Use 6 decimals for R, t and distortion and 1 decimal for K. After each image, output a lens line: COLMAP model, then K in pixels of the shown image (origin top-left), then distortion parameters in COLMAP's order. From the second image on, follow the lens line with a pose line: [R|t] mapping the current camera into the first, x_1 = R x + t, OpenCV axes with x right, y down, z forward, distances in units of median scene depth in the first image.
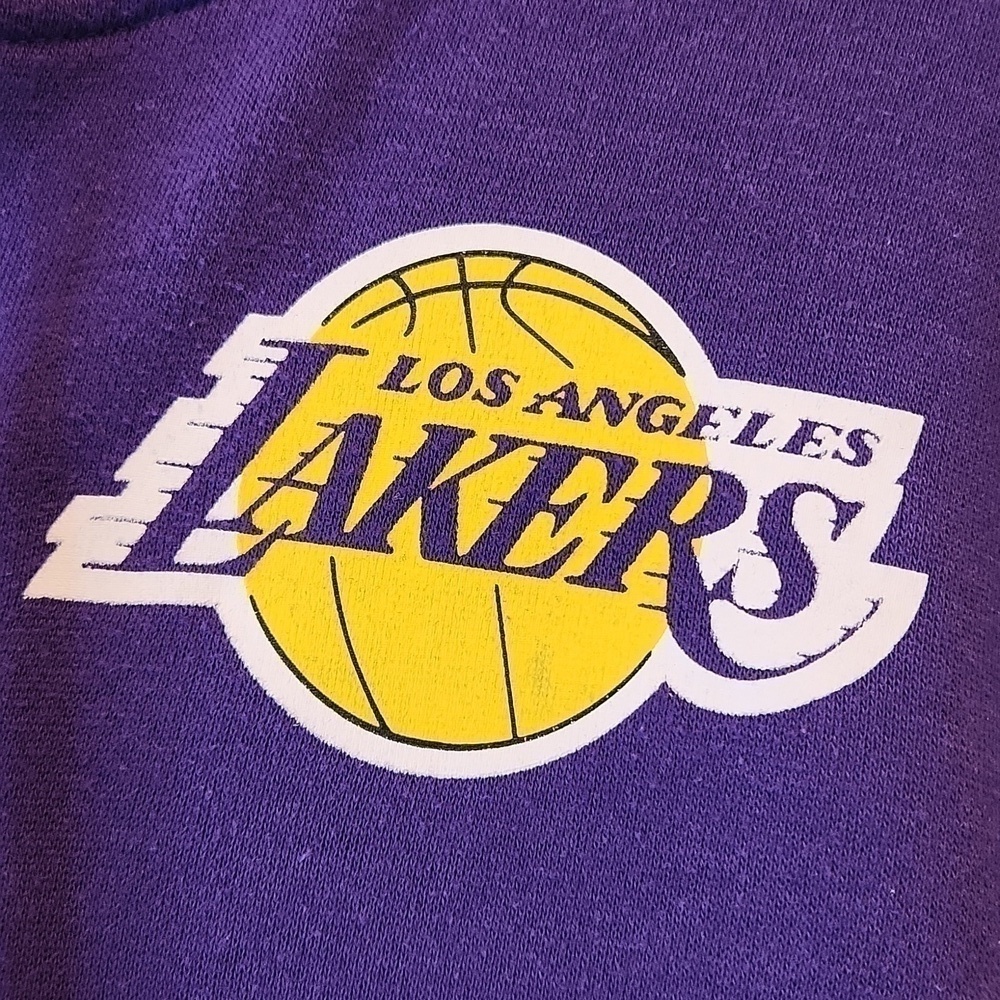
lens RADIAL K [[1475.9, 0, 470.3], [0, 1475.9, 484.2], [0, 0, 1]] dist [0.068603, 0.000000]
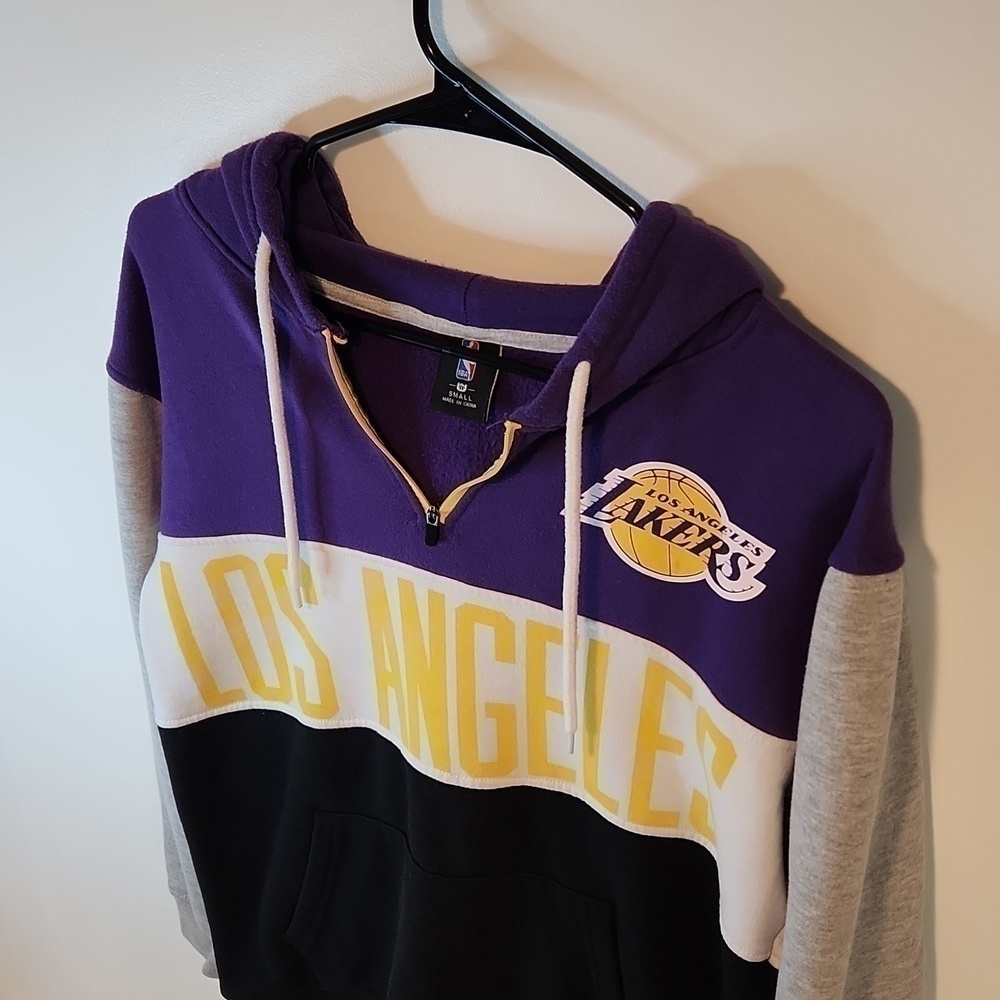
lens RADIAL K [[1475.9, 0, 502.7], [0, 1475.9, 497.9], [0, 0, 1]] dist [0.068603, 0.000000]
pose [[0.866926, 0.317979, -0.383833, 1.085990], [0.018184, 0.749385, 0.661885, -2.591119], [0.498104, -0.580785, 0.643880, -1.639126]]
